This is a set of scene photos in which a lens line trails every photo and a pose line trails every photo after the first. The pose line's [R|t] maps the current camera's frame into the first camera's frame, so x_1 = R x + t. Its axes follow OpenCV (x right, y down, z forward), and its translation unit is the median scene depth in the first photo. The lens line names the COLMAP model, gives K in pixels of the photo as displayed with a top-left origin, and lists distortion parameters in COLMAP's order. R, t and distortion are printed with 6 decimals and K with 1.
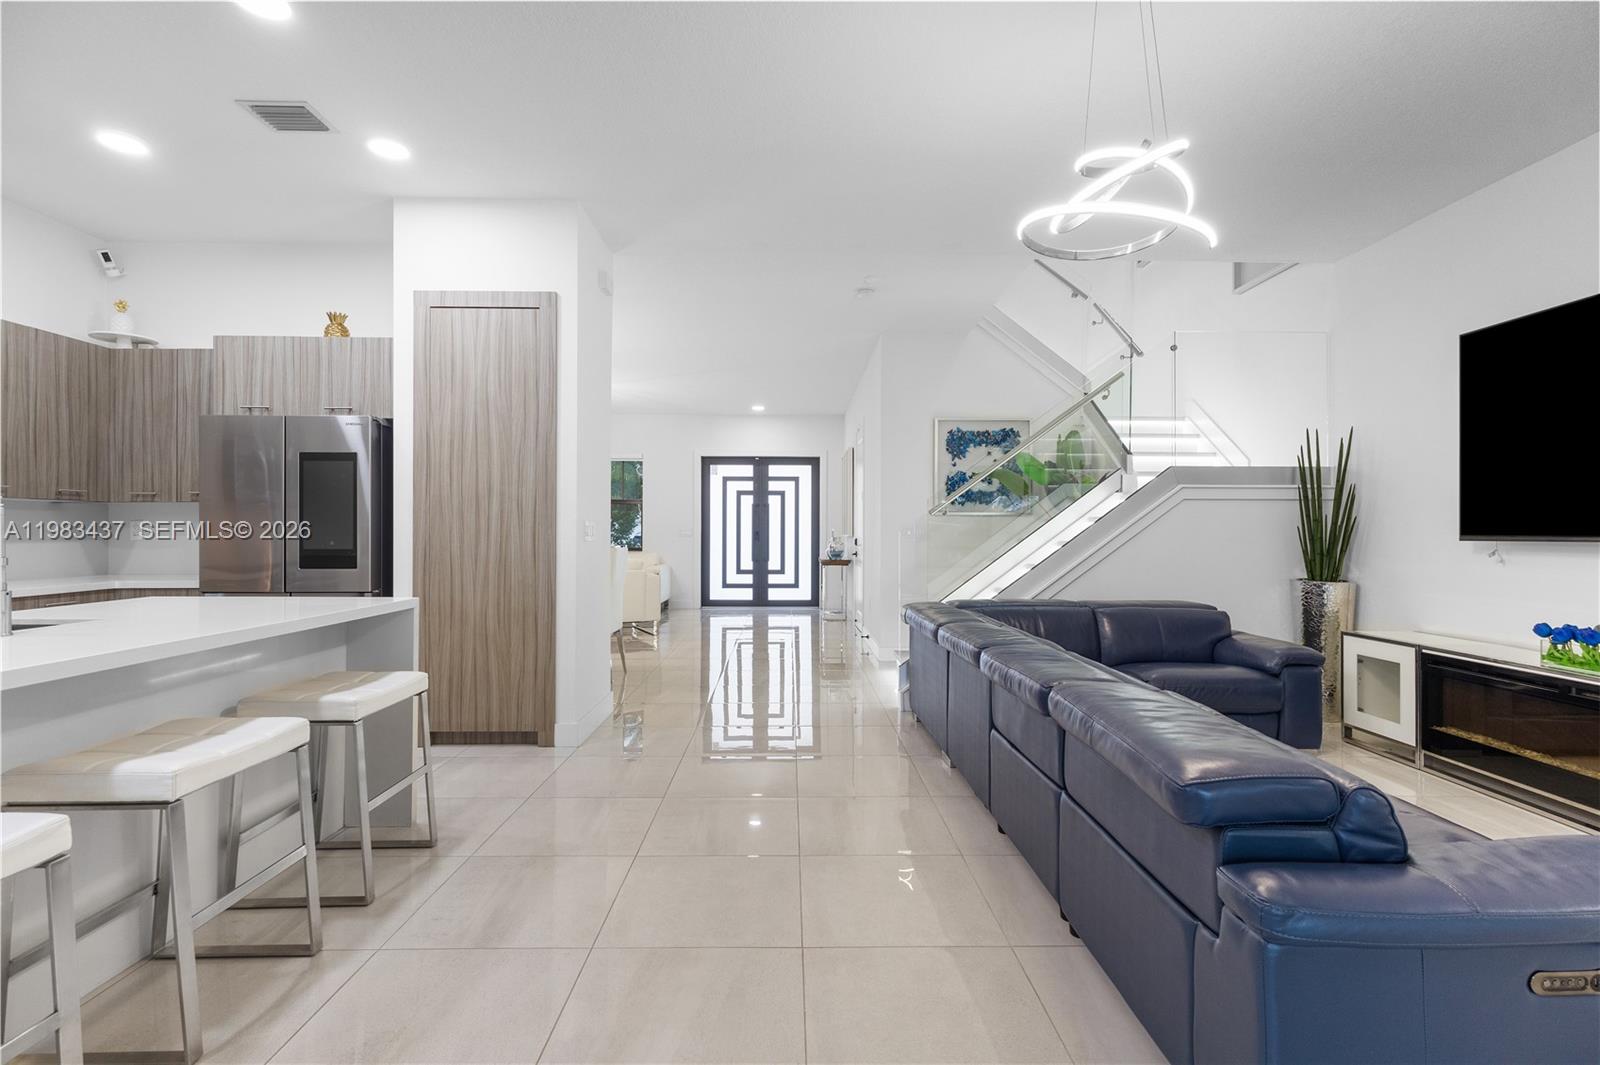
lens RADIAL K [[749.4, 0, 796.4], [0, 749.4, 534.8], [0, 0, 1]] dist [0.004589, 0.000498]
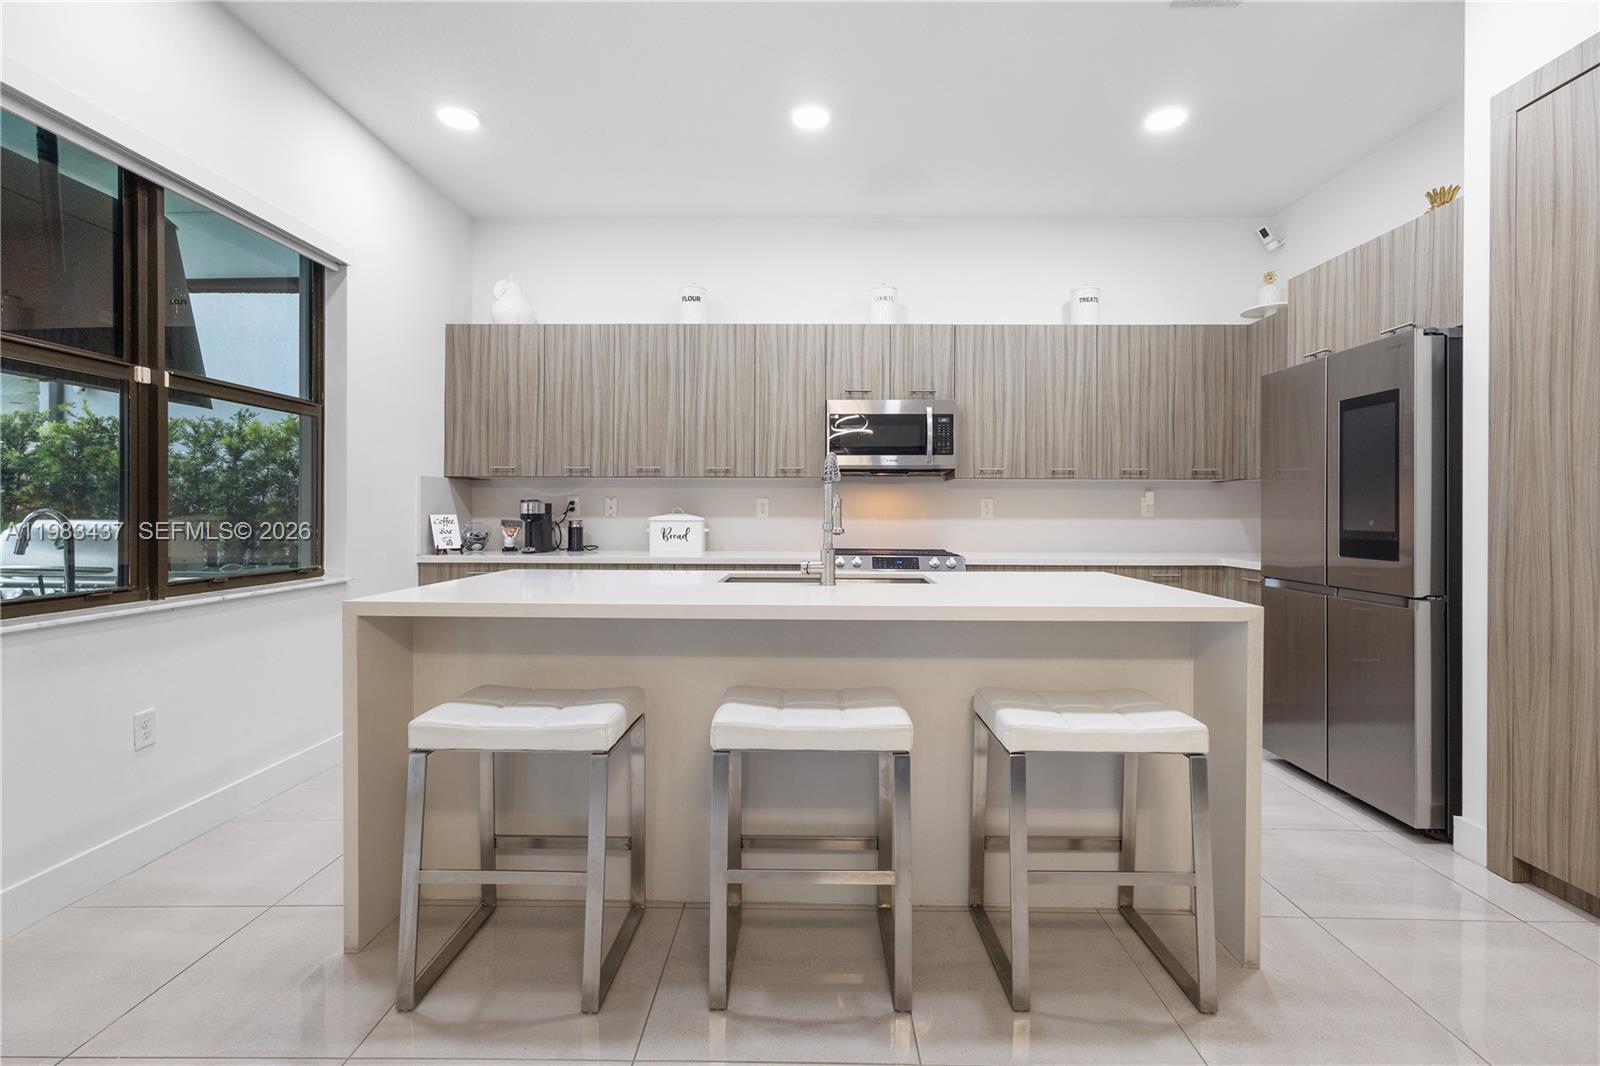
lens RADIAL K [[749.4, 0, 796.1], [0, 749.4, 508.4], [0, 0, 1]] dist [0.004589, 0.000498]
pose [[-0.027988, -0.007152, -0.999583, 0.181677], [-0.006680, 0.999953, -0.006967, 0.011319], [0.999586, 0.006482, -0.028034, 0.865734]]
